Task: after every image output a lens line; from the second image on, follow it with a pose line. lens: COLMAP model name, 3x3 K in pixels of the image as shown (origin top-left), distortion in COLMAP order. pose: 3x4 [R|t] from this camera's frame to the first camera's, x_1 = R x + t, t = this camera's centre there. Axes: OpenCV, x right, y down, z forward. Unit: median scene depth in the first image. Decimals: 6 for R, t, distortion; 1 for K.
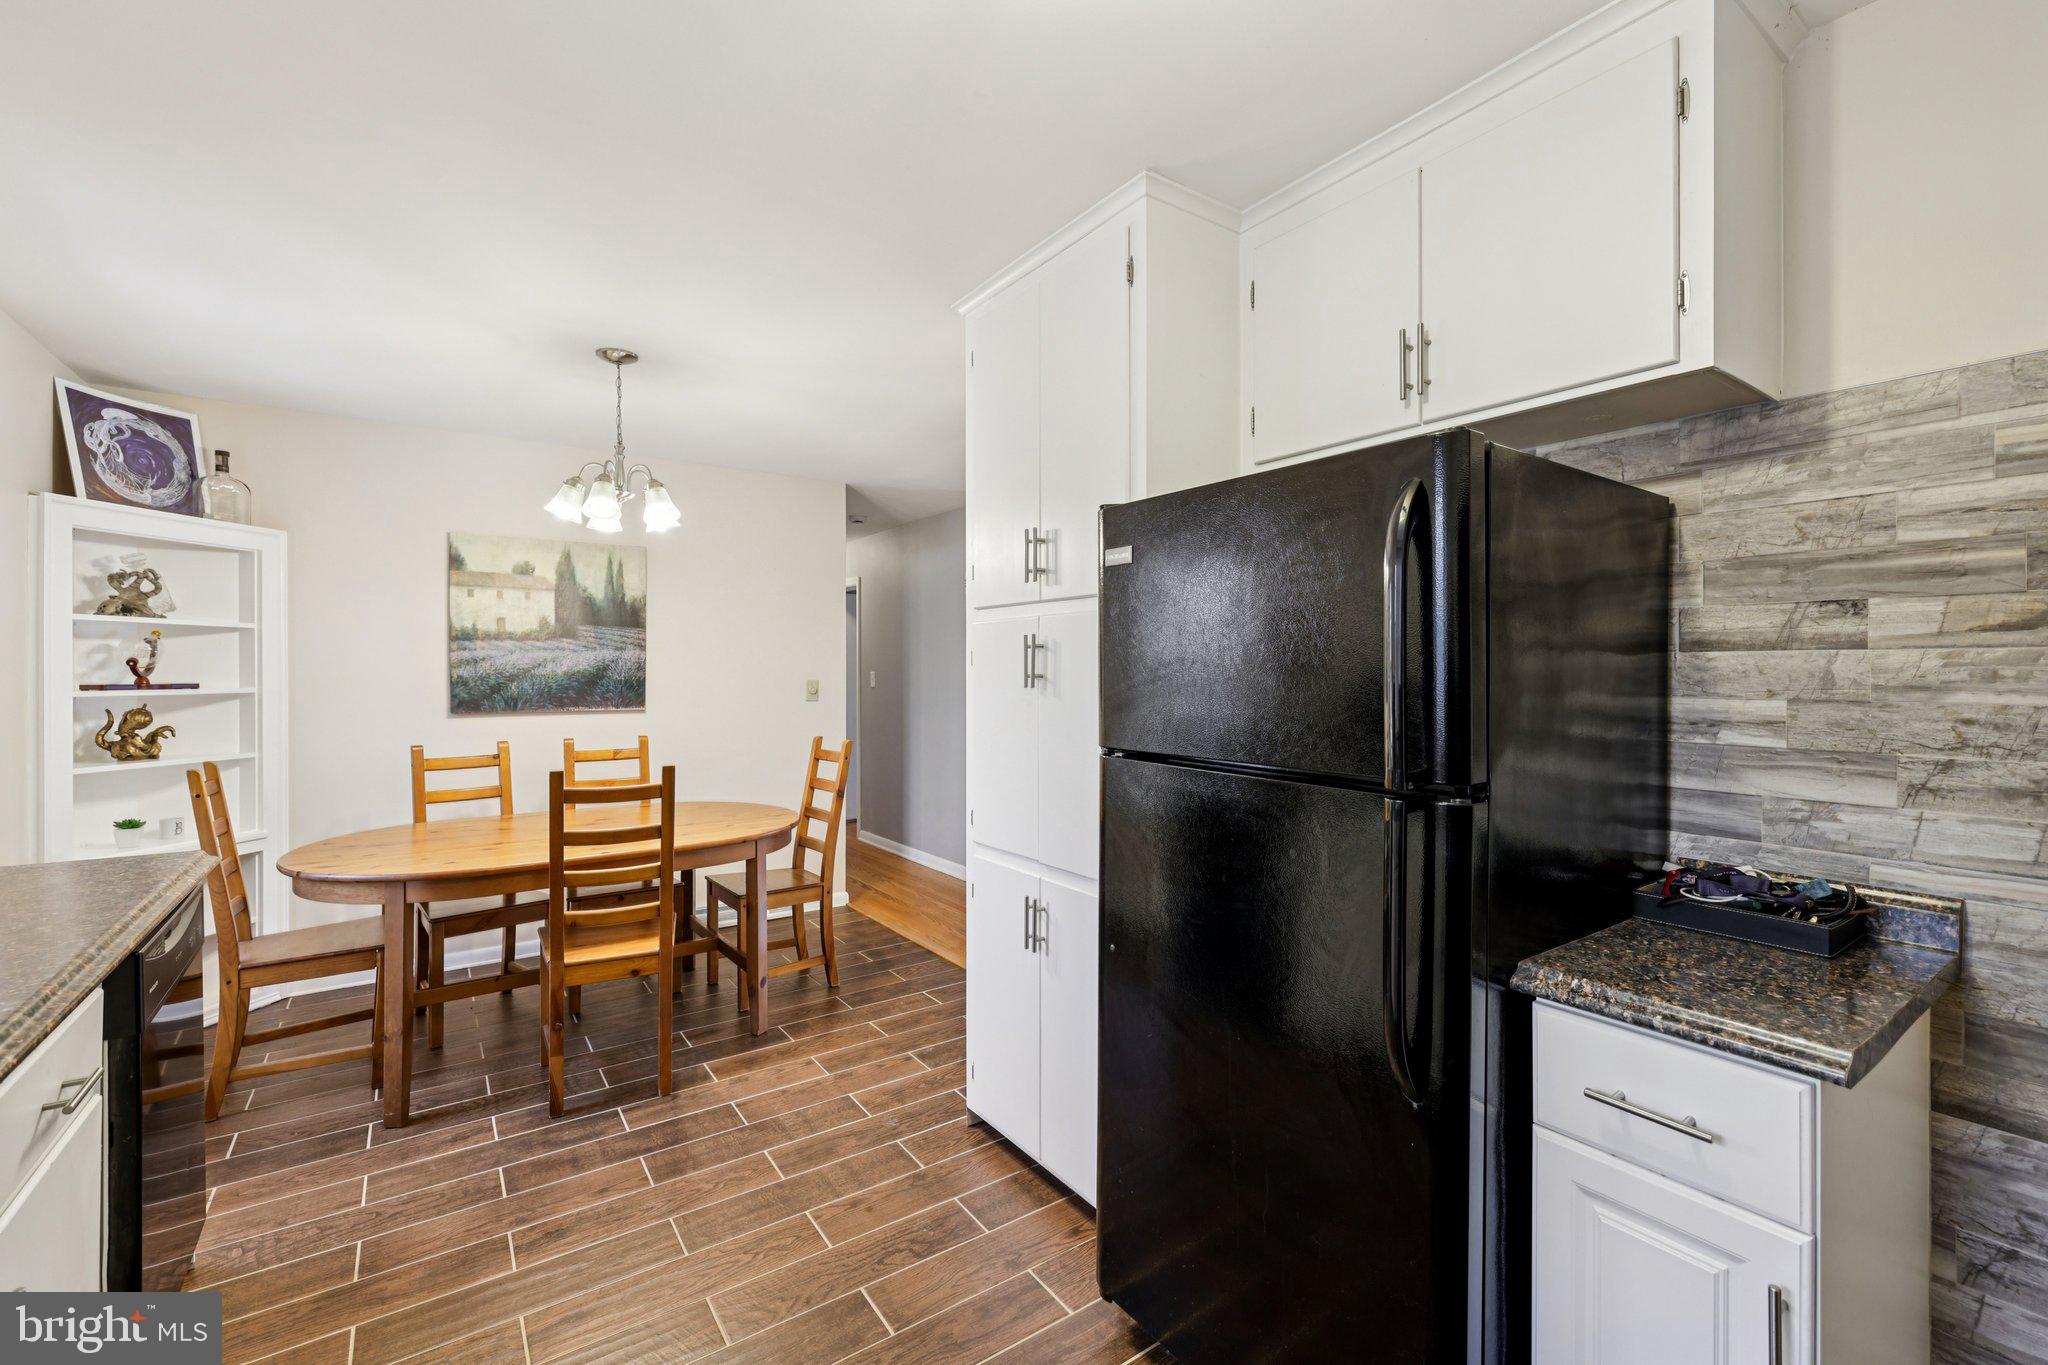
lens RADIAL K [[850.7, 0, 1013.3], [0, 850.7, 677.5], [0, 0, 1]] dist [-0.003601, -0.000733]
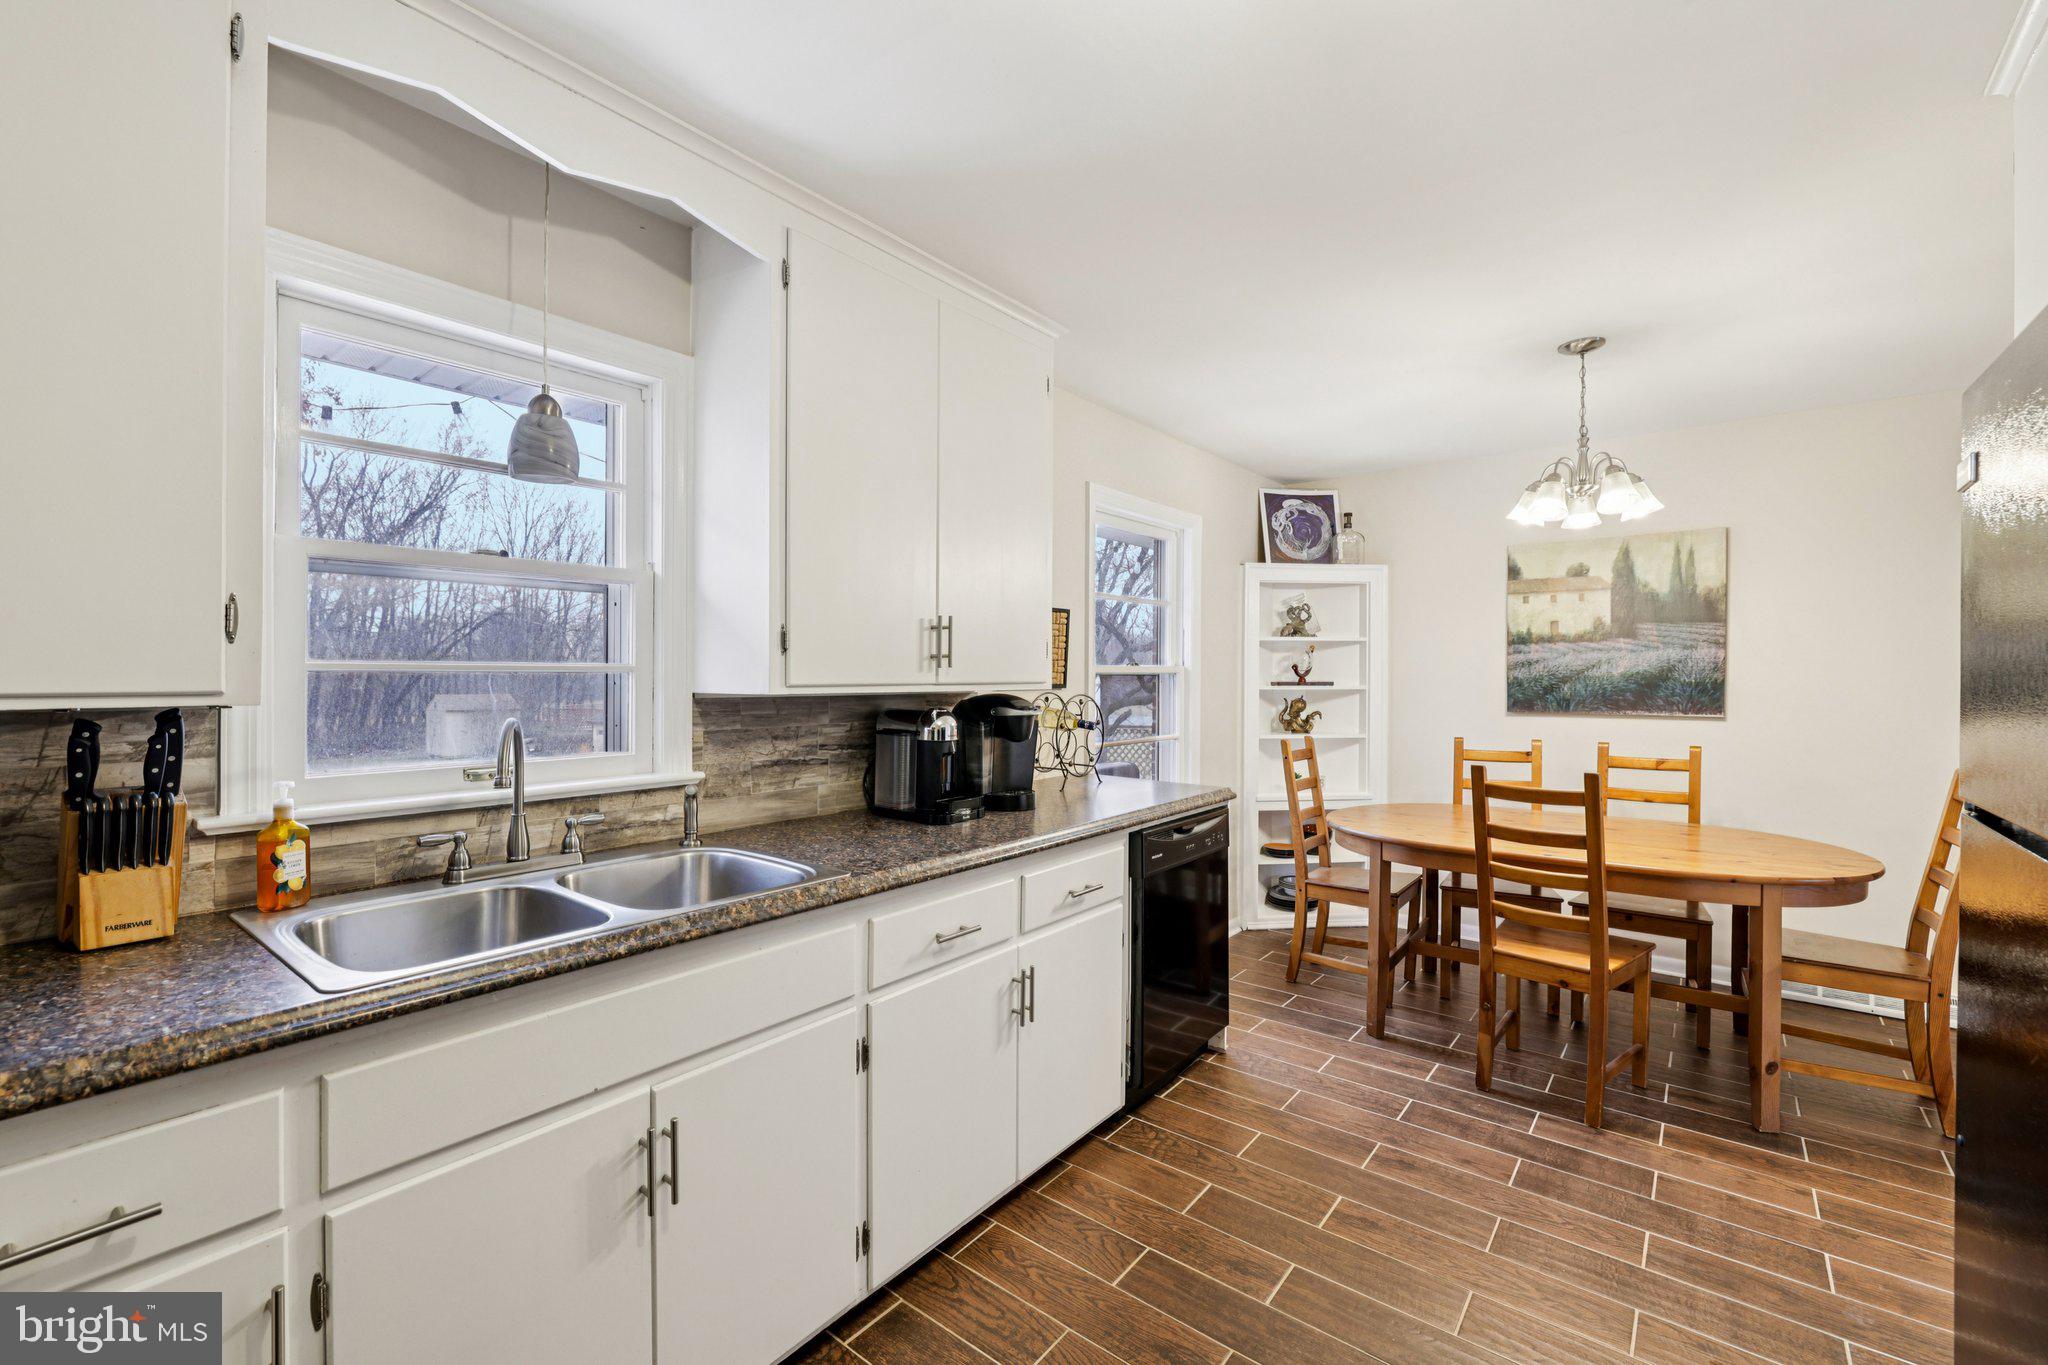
lens RADIAL K [[858.4, 0, 1026.8], [0, 858.4, 677.0], [0, 0, 1]] dist [-0.002006, -0.000478]
pose [[0.283736, 0.002562, -0.958899, 0.265982], [-0.005721, 0.999983, 0.000979, 0.000261], [0.958885, 0.005208, 0.283745, 0.113028]]
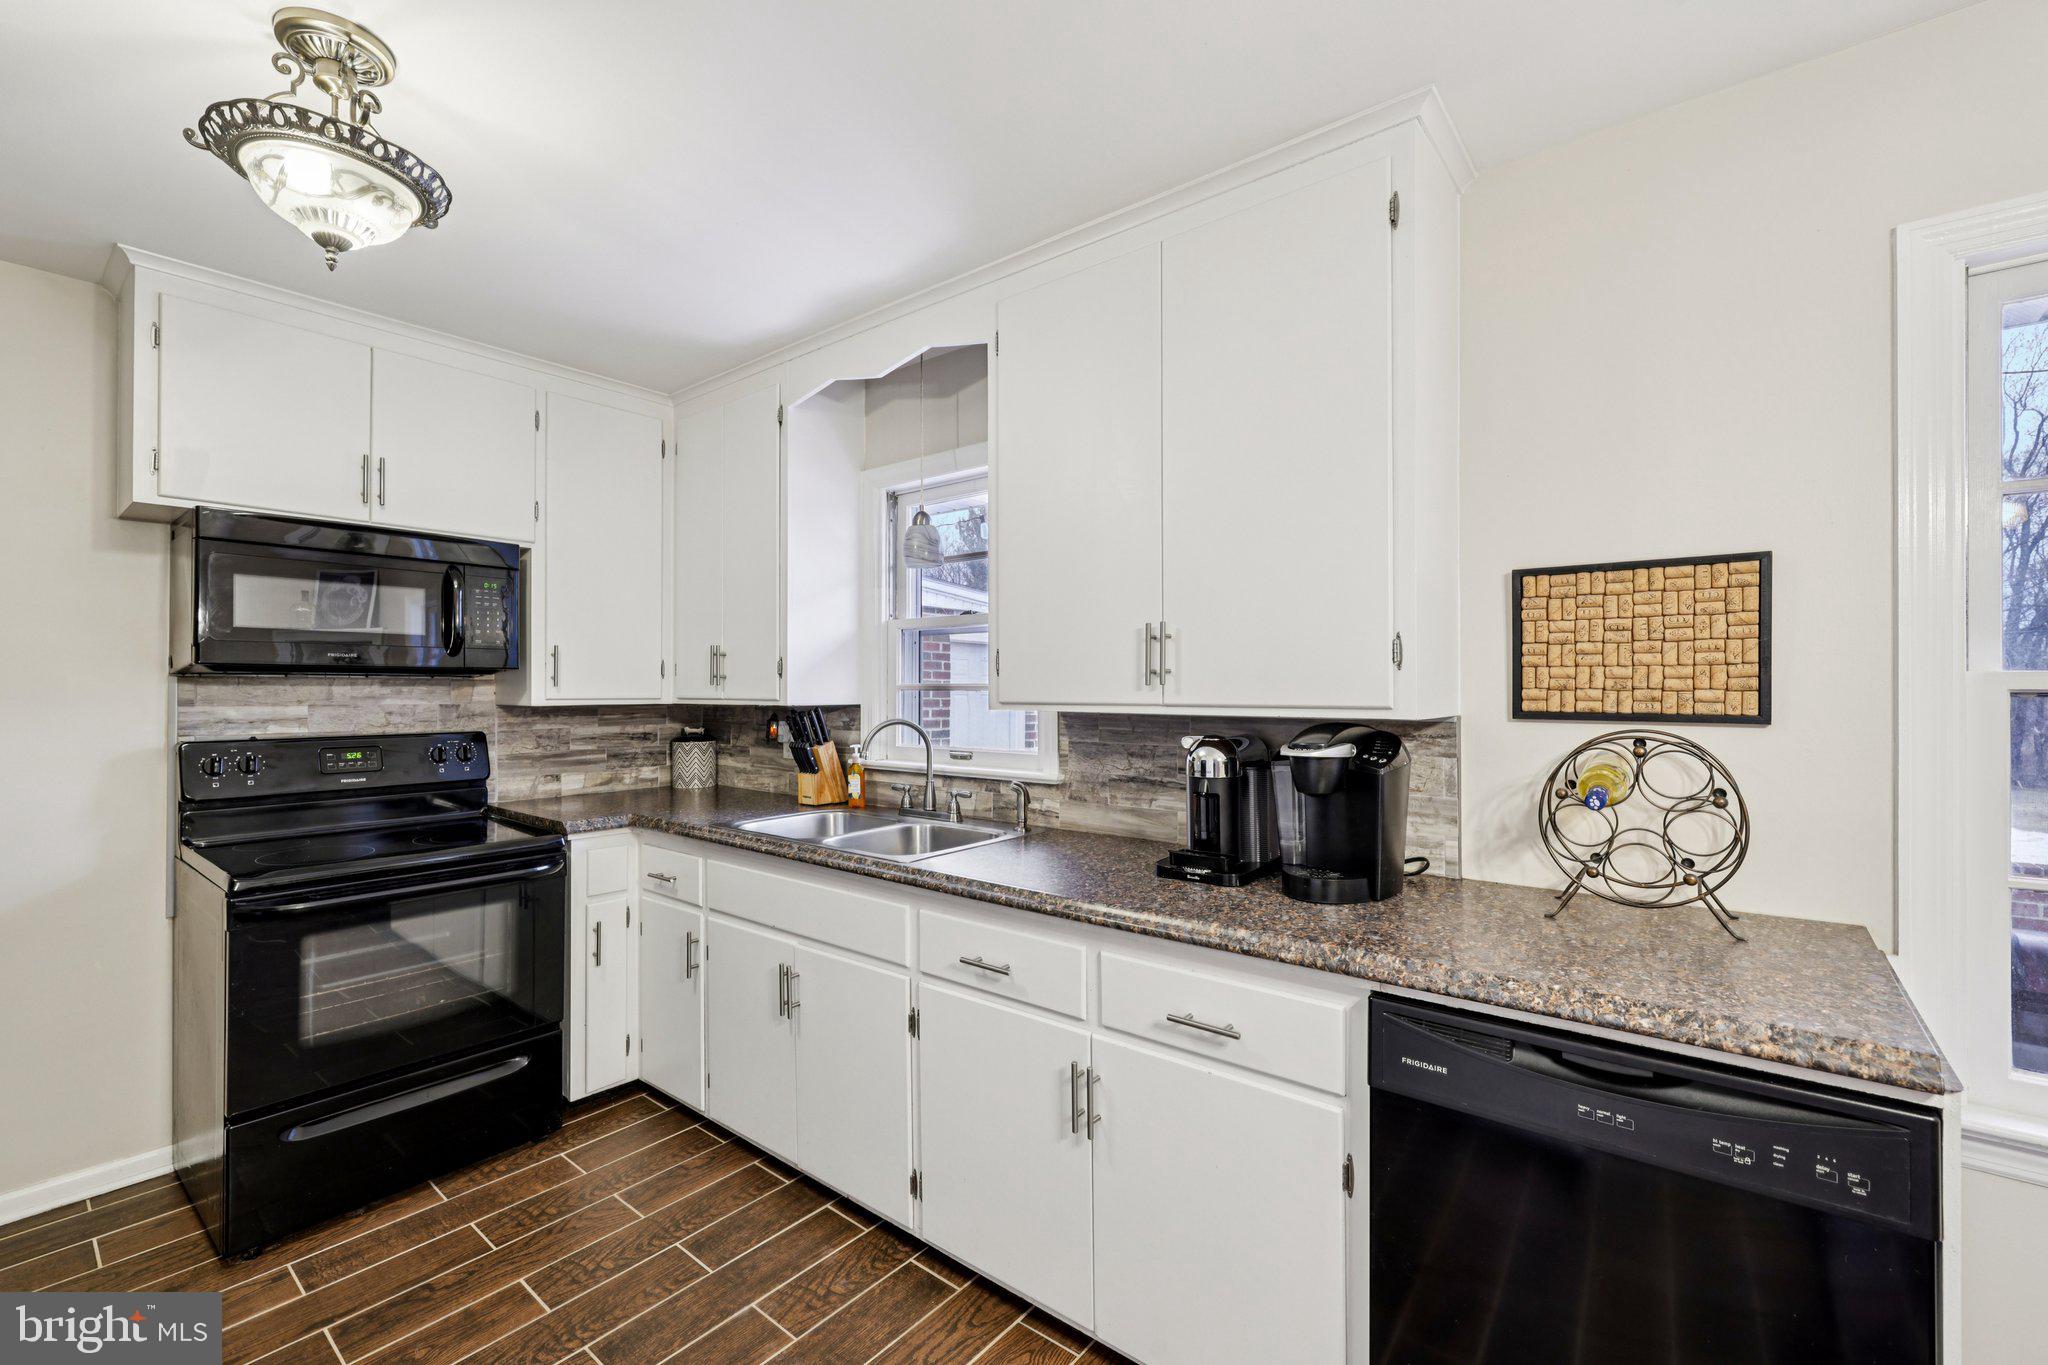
lens RADIAL K [[865.0, 0, 1011.6], [0, 865.0, 686.3], [0, 0, 1]] dist [-0.001490, -0.000064]
pose [[-0.963875, 0.001089, -0.266353, -0.178791], [0.000025, 0.999992, 0.003998, -0.008090], [0.266355, 0.003847, -0.963867, 0.788343]]
